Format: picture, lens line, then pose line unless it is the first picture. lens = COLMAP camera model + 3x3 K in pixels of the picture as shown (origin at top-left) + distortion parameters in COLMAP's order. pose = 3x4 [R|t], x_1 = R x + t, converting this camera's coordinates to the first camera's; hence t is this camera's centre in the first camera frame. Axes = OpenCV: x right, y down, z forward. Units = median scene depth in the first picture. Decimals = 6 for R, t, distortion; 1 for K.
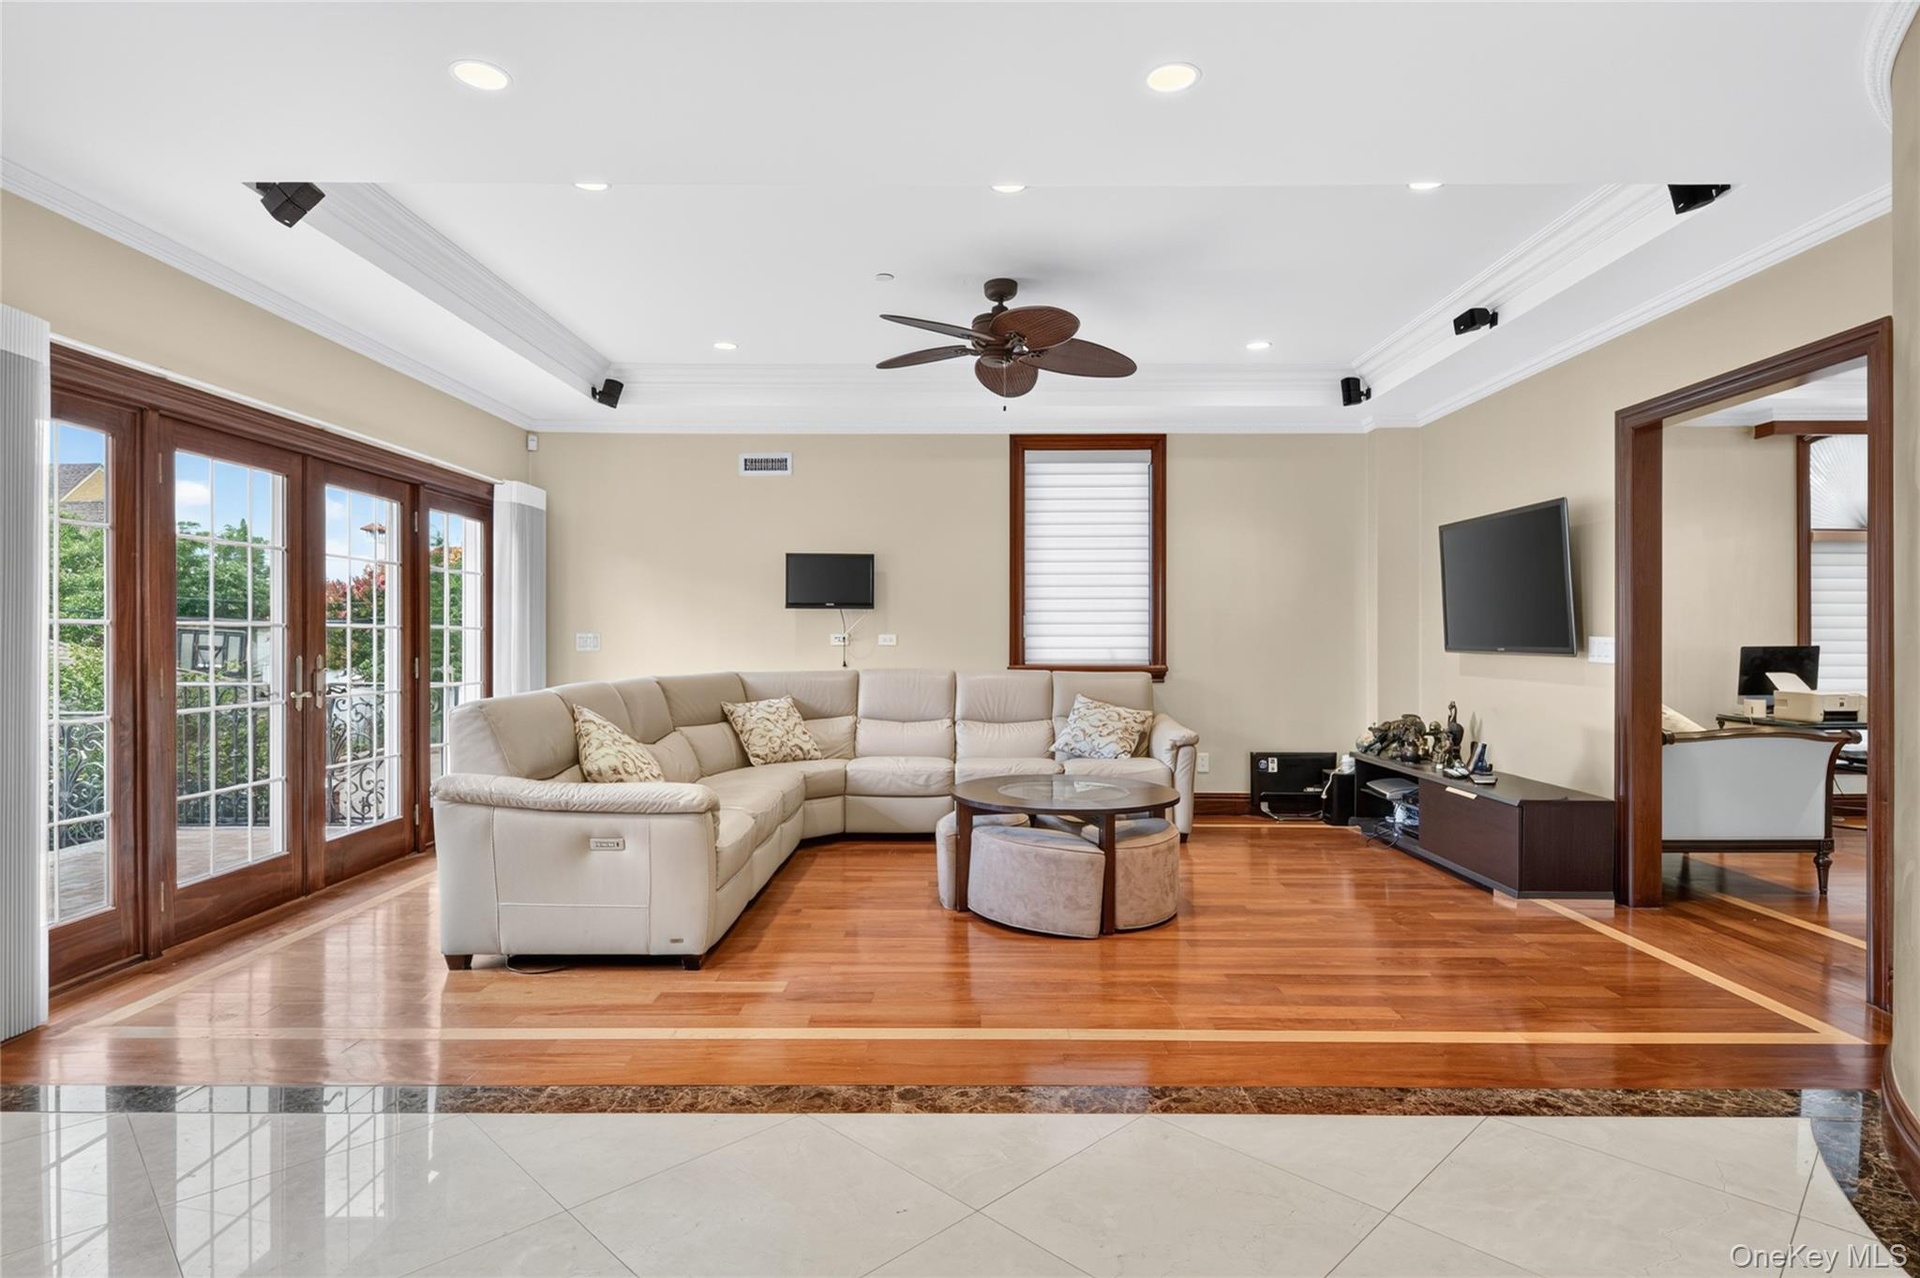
lens RADIAL K [[1022.1, 0, 960.0], [0, 1022.1, 639.0], [0, 0, 1]] dist [-0.002200, -0.001527]
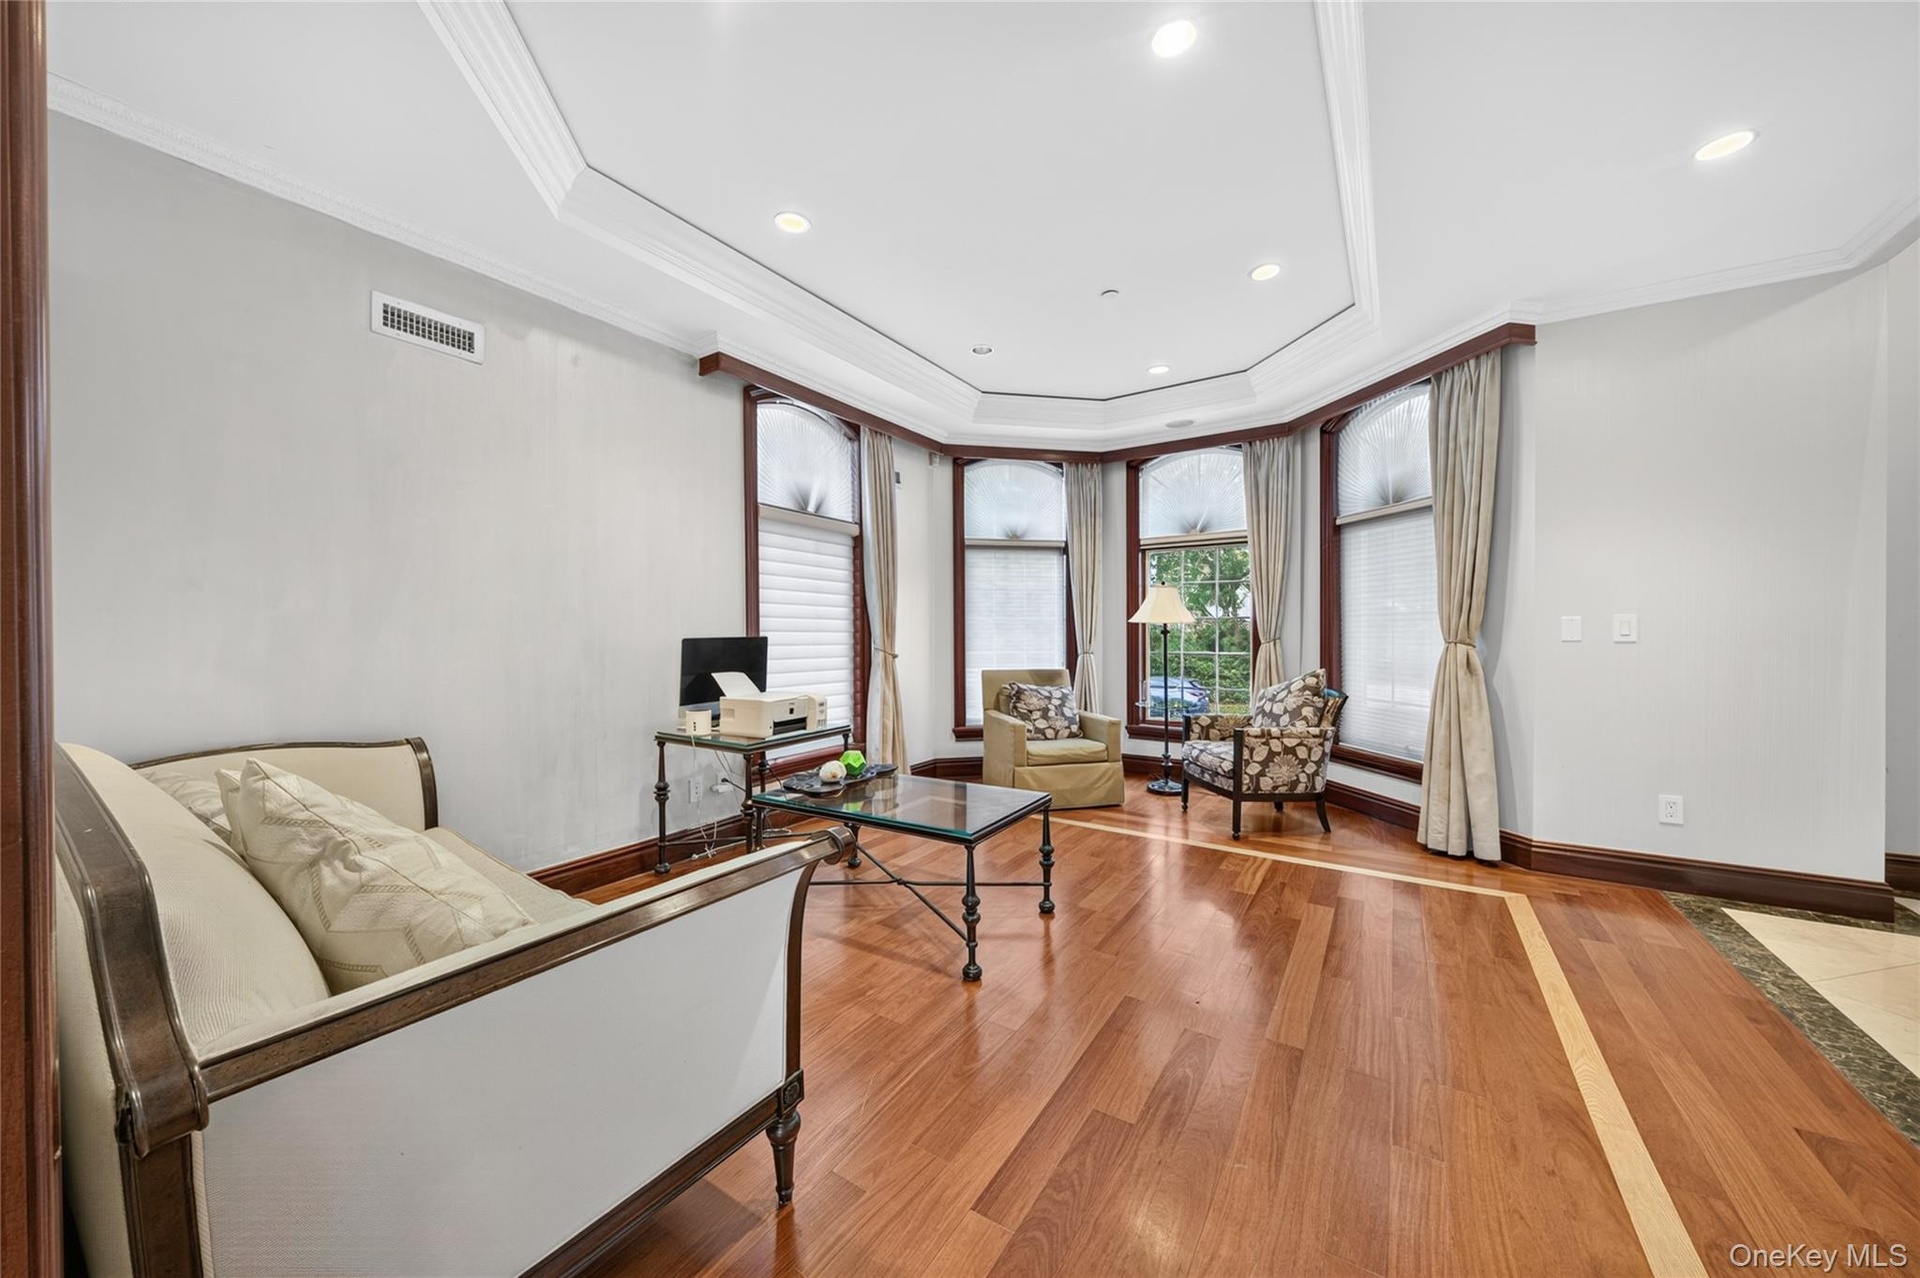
lens RADIAL K [[671.8, 0, 960.0], [0, 671.8, 639.0], [0, 0, 1]] dist [-0.000284, -0.000110]
pose [[0.553113, -0.007857, 0.833069, 0.478422], [0.005348, 0.999968, 0.005880, 0.006354], [-0.833089, 0.001203, 0.553138, 0.572635]]
